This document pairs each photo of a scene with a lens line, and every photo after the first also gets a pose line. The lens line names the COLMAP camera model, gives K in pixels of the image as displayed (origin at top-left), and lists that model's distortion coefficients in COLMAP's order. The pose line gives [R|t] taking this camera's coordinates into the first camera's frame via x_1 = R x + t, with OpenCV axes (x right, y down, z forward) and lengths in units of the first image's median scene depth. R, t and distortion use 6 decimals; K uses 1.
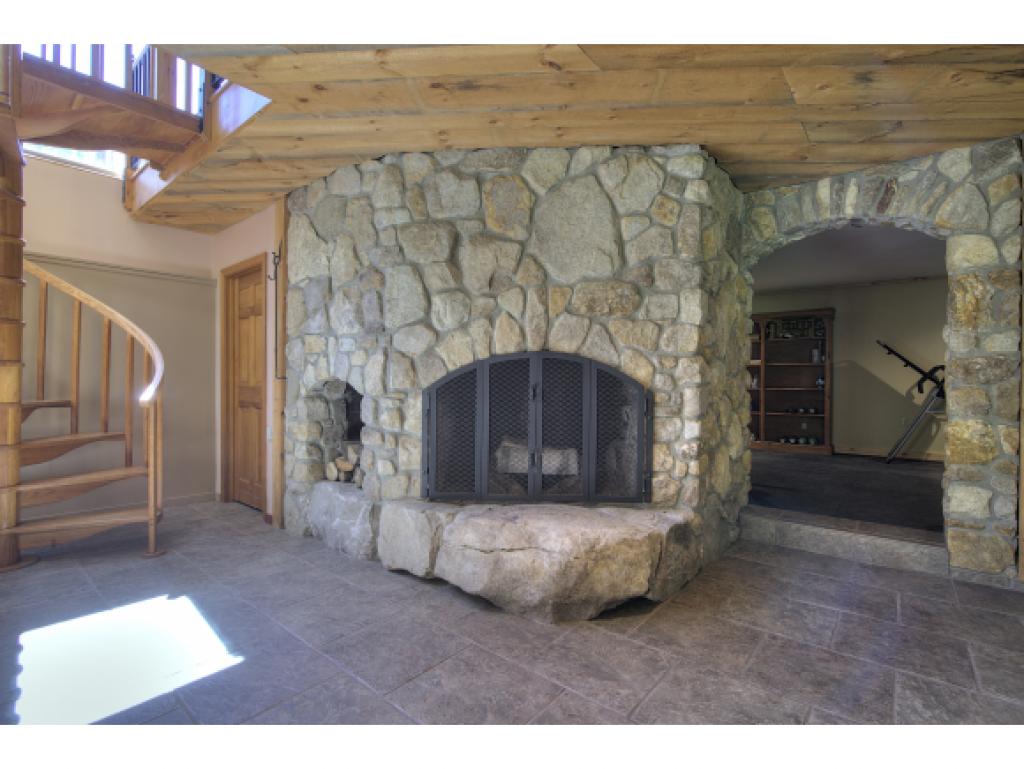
lens RADIAL K [[468.3, 0, 509.6], [0, 468.3, 386.8], [0, 0, 1]] dist [-0.014975, -0.000083]
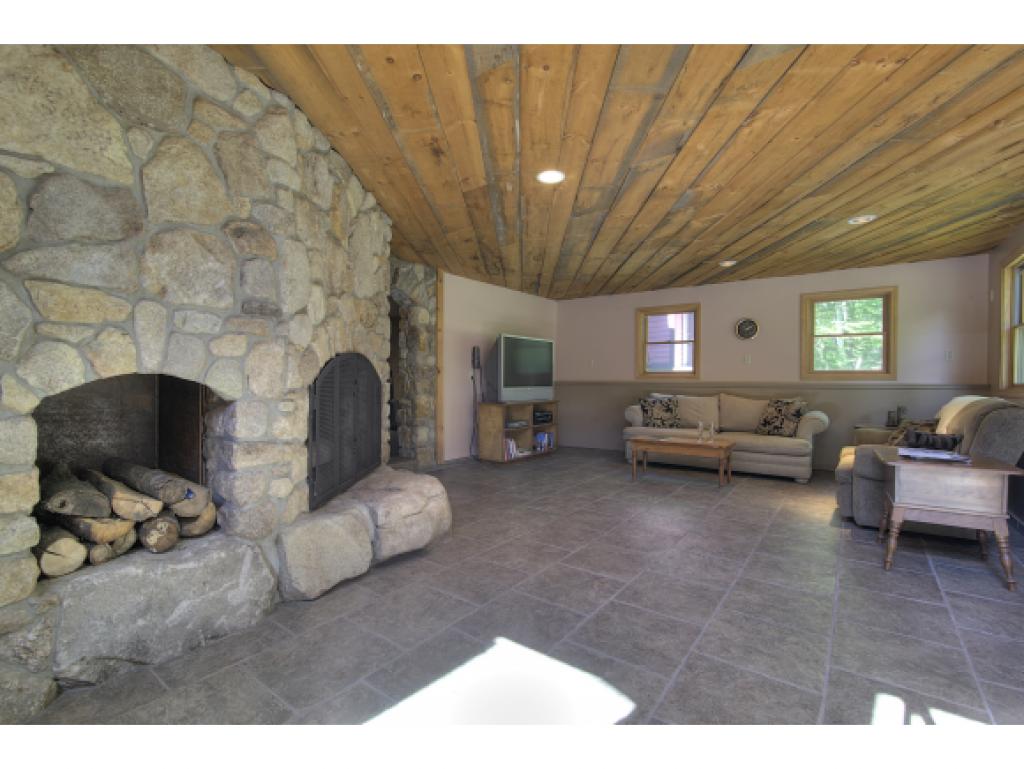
lens RADIAL K [[468.3, 0, 509.6], [0, 468.3, 381.8], [0, 0, 1]] dist [-0.014975, -0.000083]
pose [[-0.040558, -0.012825, 0.999095, -1.095619], [-0.004293, 0.999911, 0.012661, -0.020293], [-0.999168, -0.003775, -0.040610, 0.655520]]
